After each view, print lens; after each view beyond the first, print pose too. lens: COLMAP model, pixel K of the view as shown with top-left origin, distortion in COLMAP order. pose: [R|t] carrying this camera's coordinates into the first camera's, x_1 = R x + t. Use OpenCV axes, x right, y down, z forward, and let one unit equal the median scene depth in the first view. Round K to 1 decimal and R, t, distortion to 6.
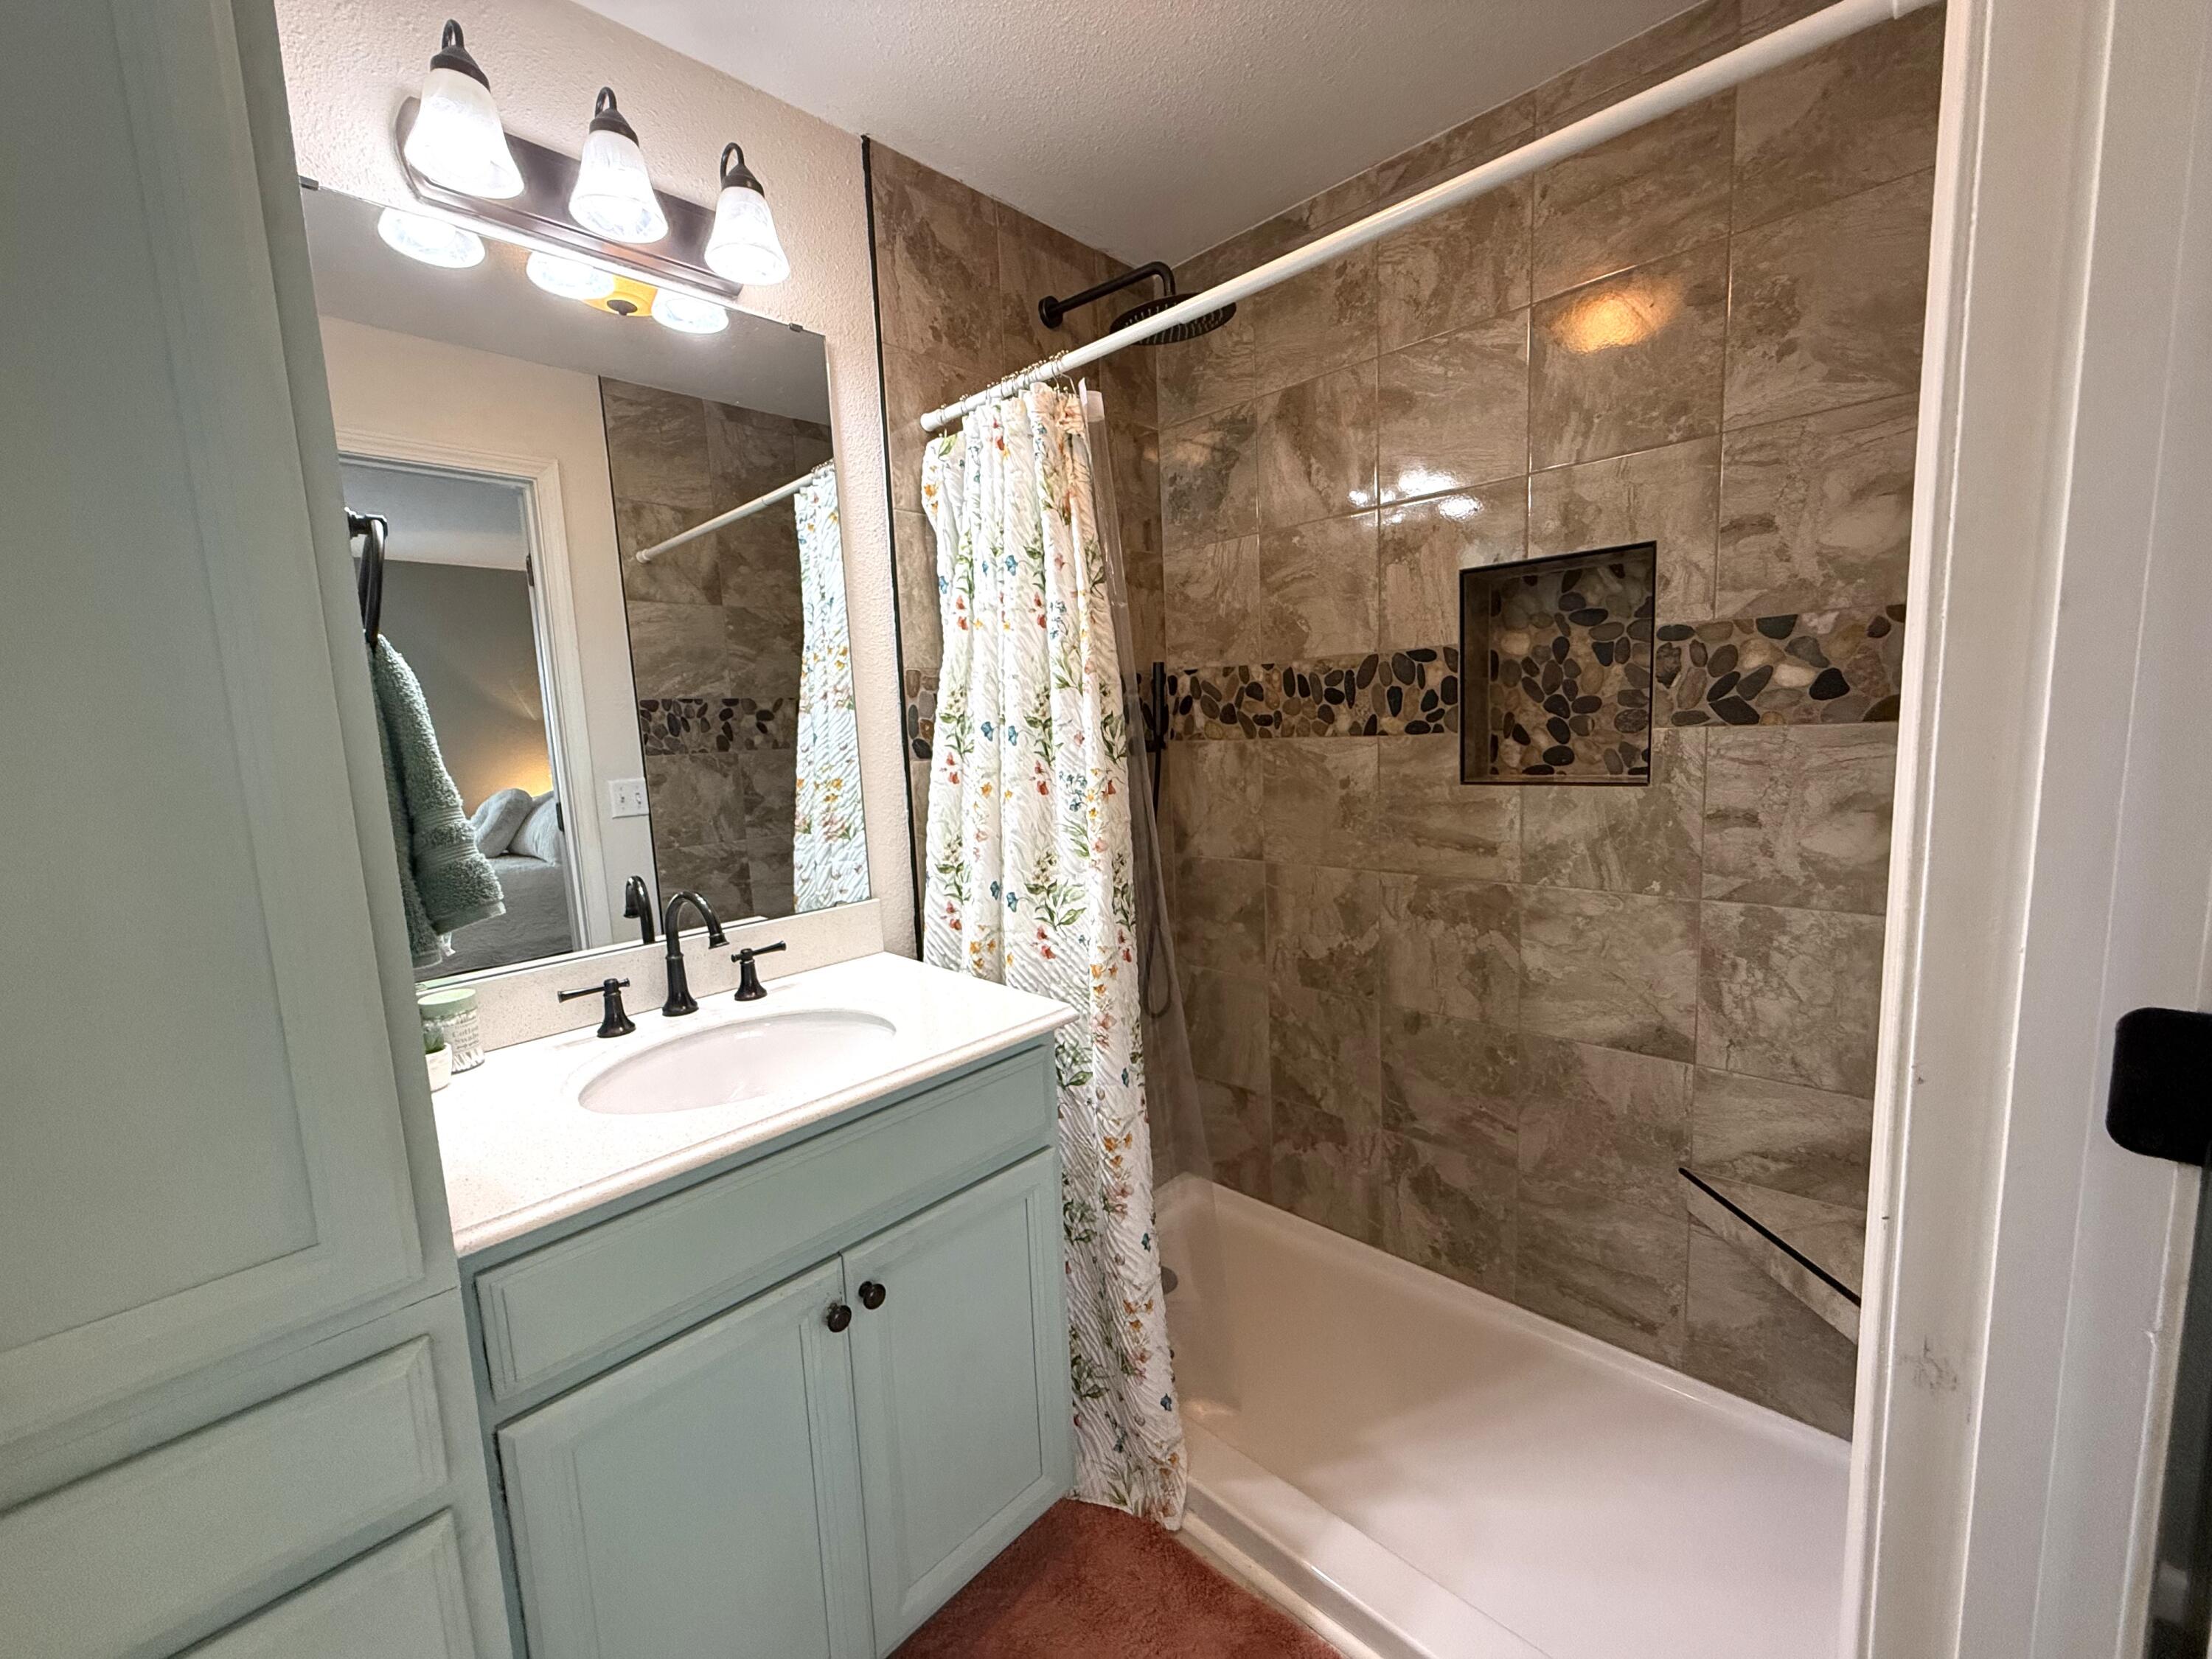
lens RADIAL K [[884.9, 0, 1106.2], [0, 884.9, 834.5], [0, 0, 1]] dist [-0.000039, 0.000284]
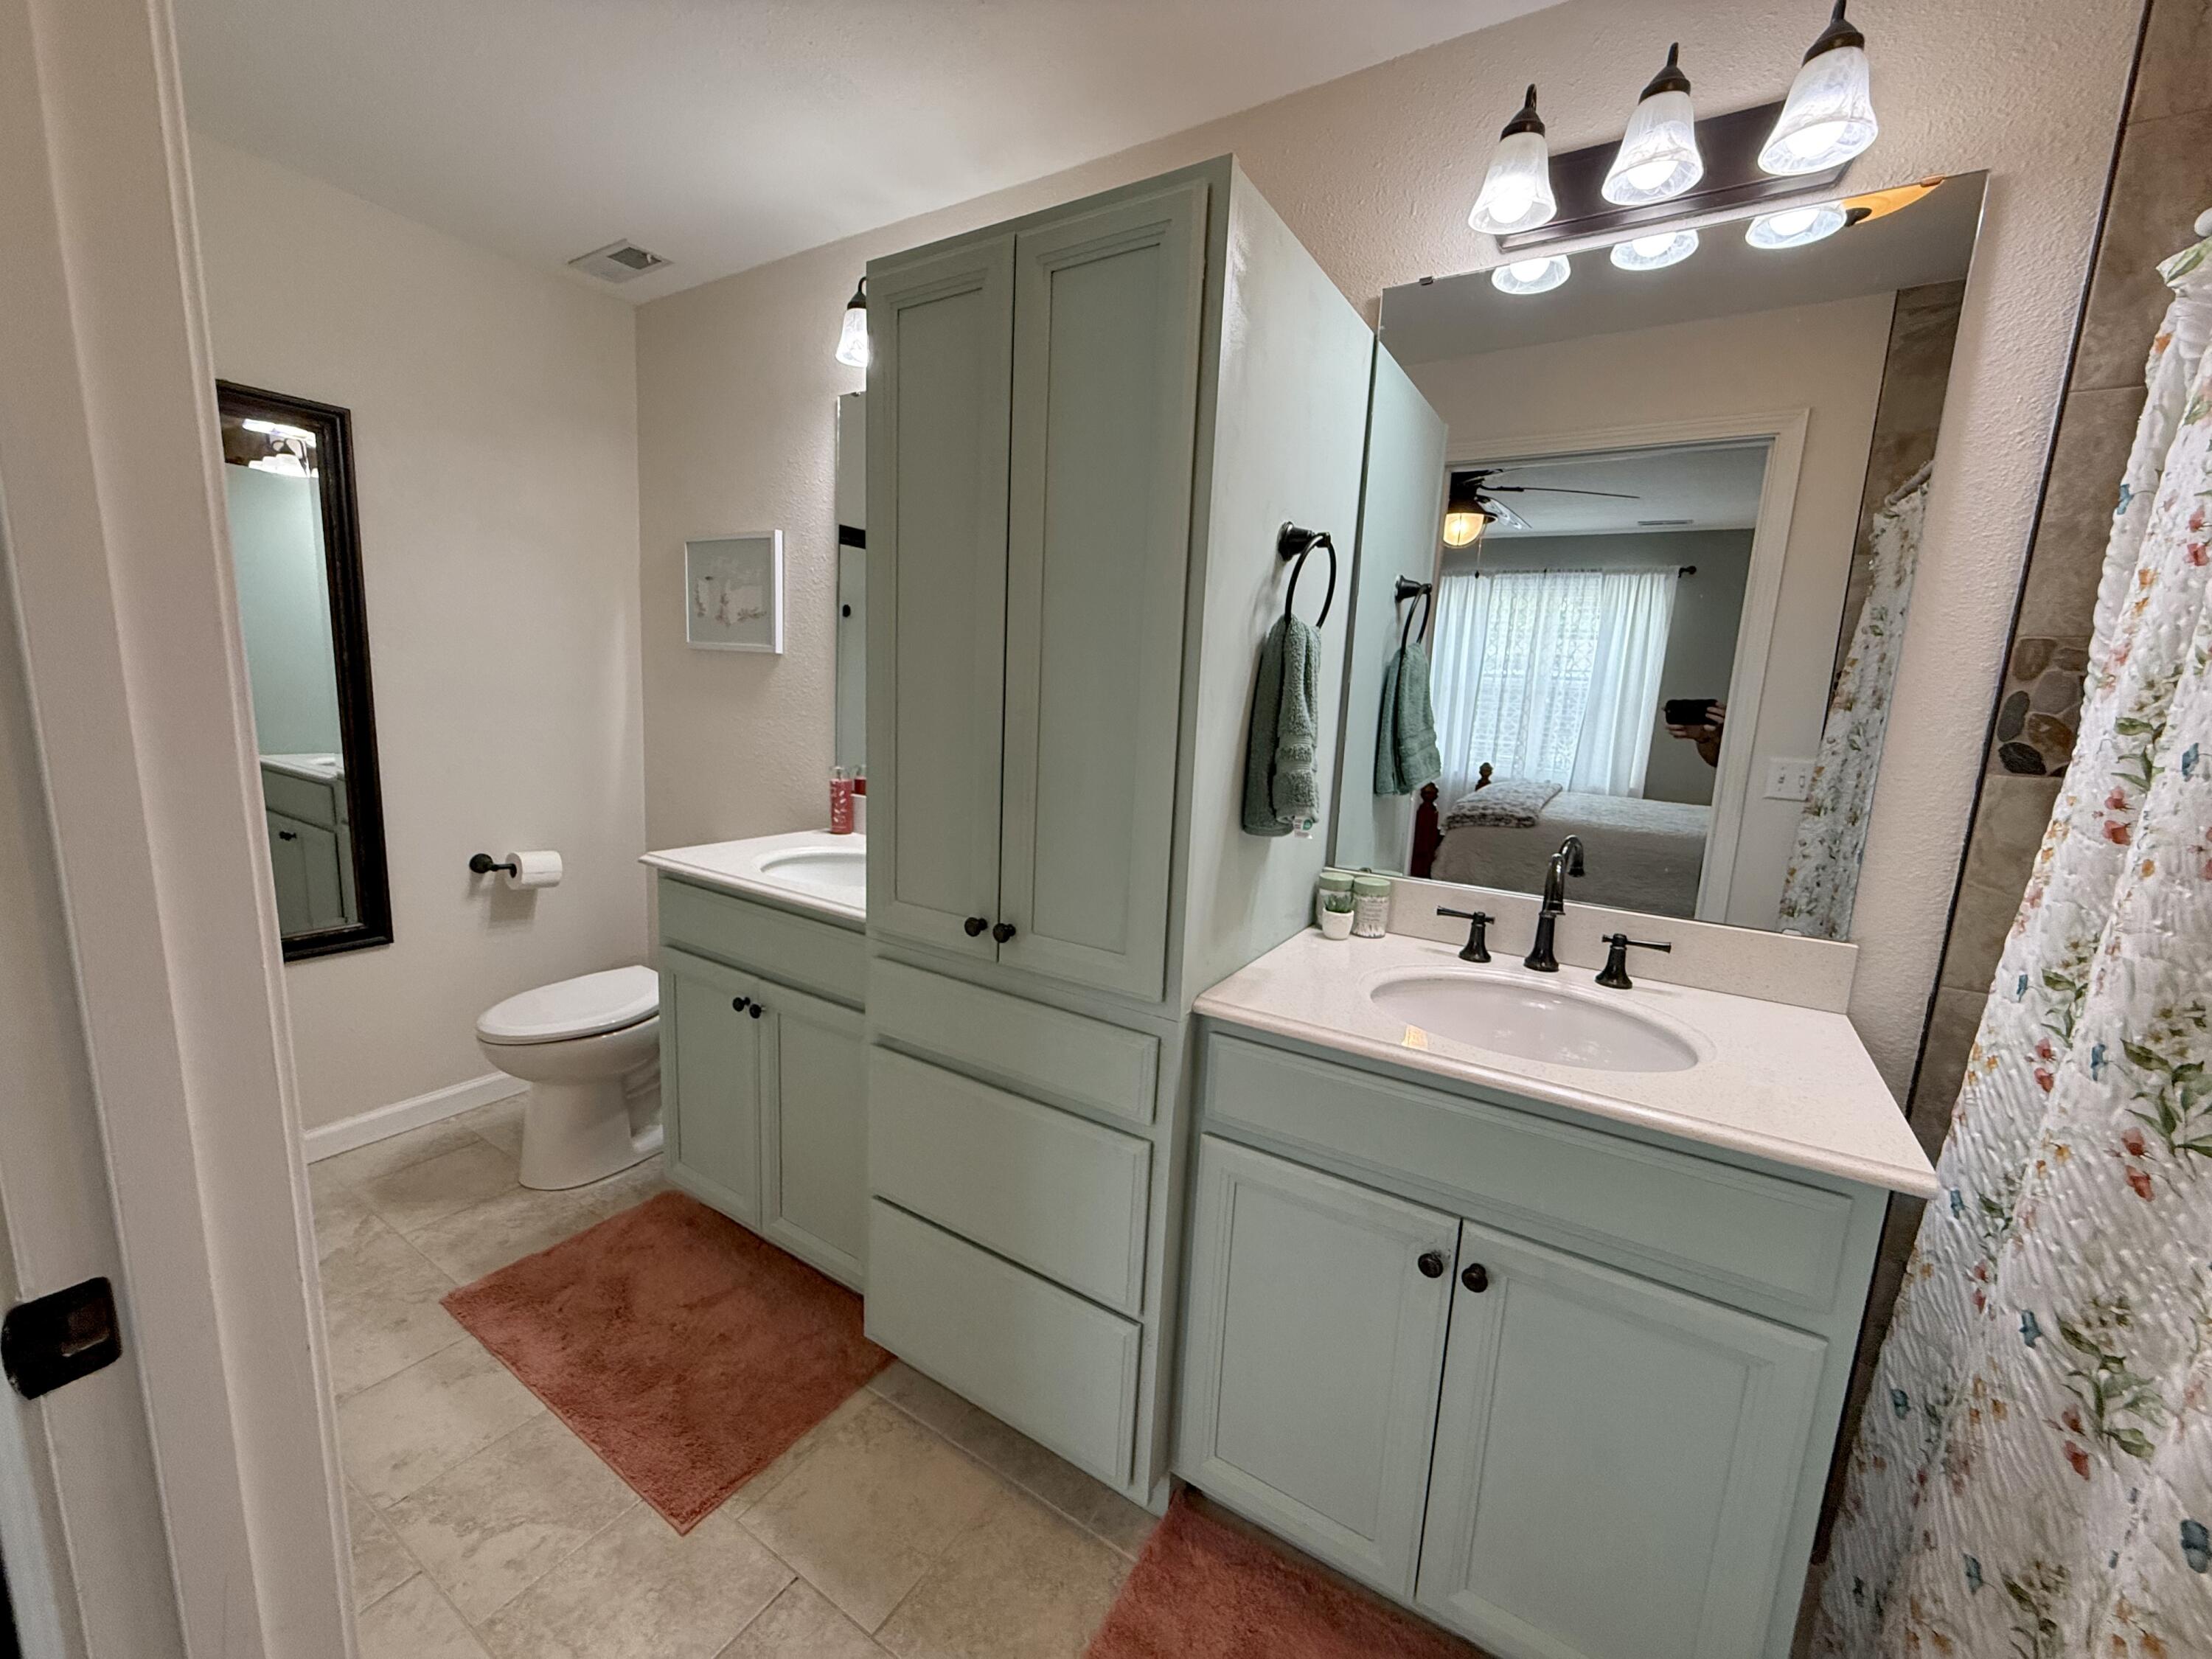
lens RADIAL K [[884.9, 0, 1103.0], [0, 884.9, 834.9], [0, 0, 1]] dist [-0.000039, 0.000284]
pose [[0.202667, 0.214823, -0.955394, 0.368864], [-0.180423, 0.967129, 0.179188, -0.043945], [0.962483, 0.136060, 0.234764, 0.230060]]
